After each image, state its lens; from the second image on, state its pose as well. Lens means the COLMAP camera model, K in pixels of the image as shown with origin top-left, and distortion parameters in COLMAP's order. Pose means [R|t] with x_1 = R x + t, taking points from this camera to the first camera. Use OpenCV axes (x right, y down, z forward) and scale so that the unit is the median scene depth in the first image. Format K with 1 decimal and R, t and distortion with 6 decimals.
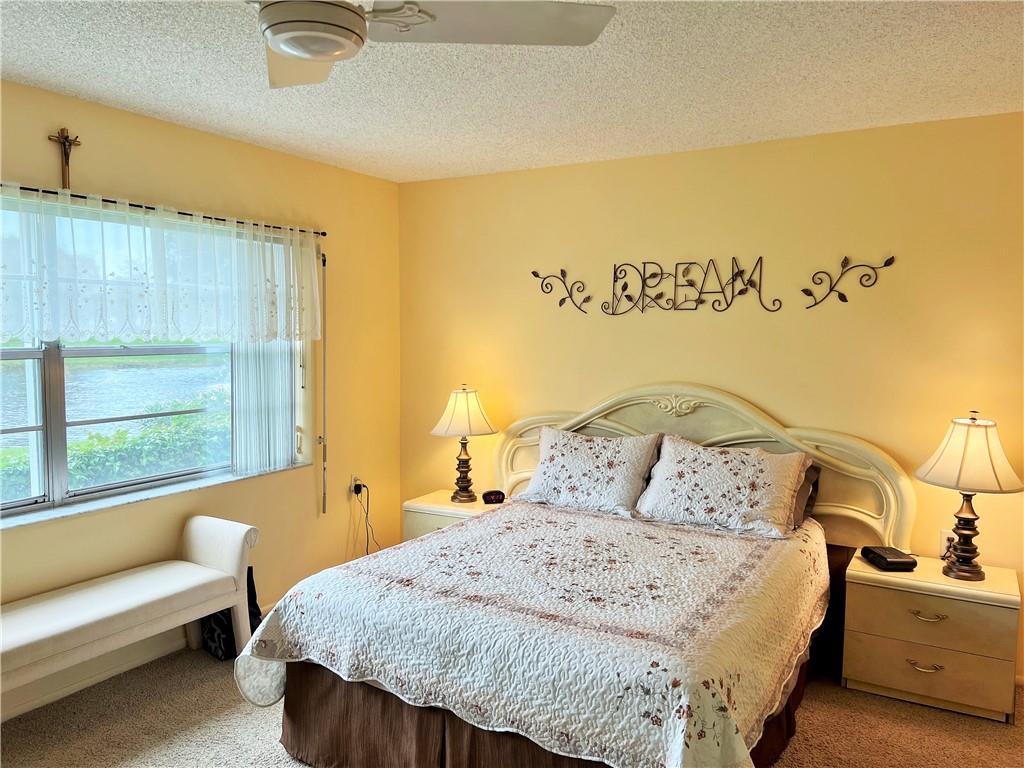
lens RADIAL K [[765.5, 0, 504.1], [0, 765.5, 381.9], [0, 0, 1]] dist [0.028139, -0.038873]
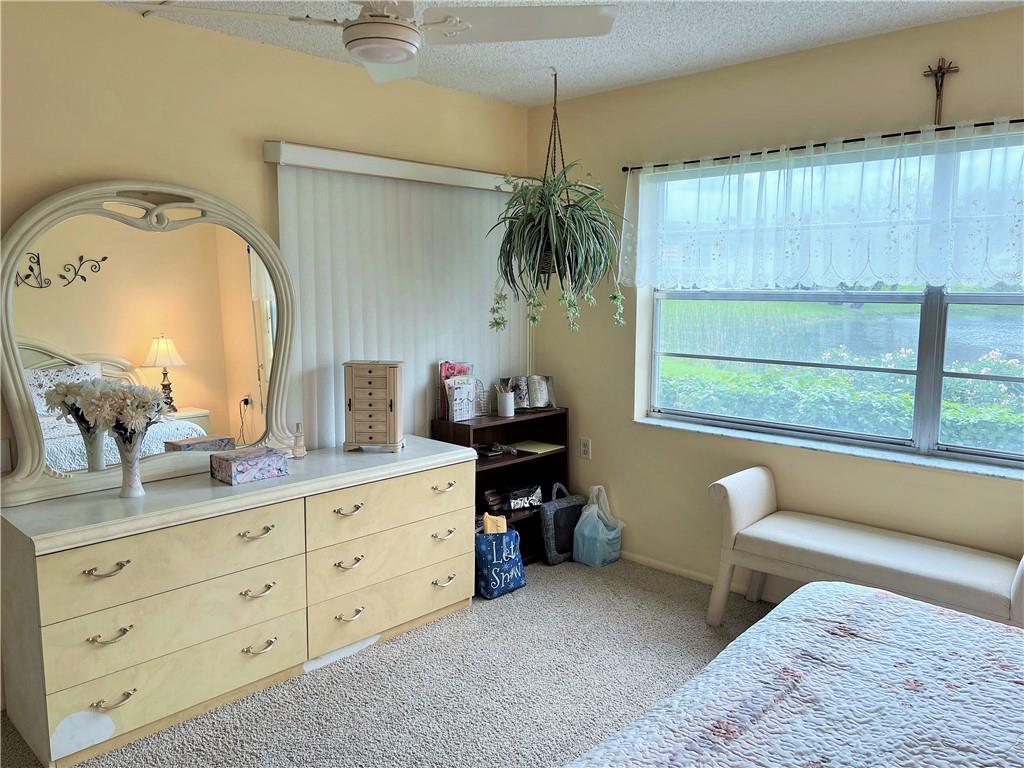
lens RADIAL K [[765.5, 0, 503.8], [0, 765.5, 389.6], [0, 0, 1]] dist [0.028139, -0.038873]
pose [[-0.231315, 0.128387, -0.964370, 0.491577], [-0.062714, 0.987225, 0.146473, -0.032014], [0.970855, 0.094361, -0.220308, 0.701043]]
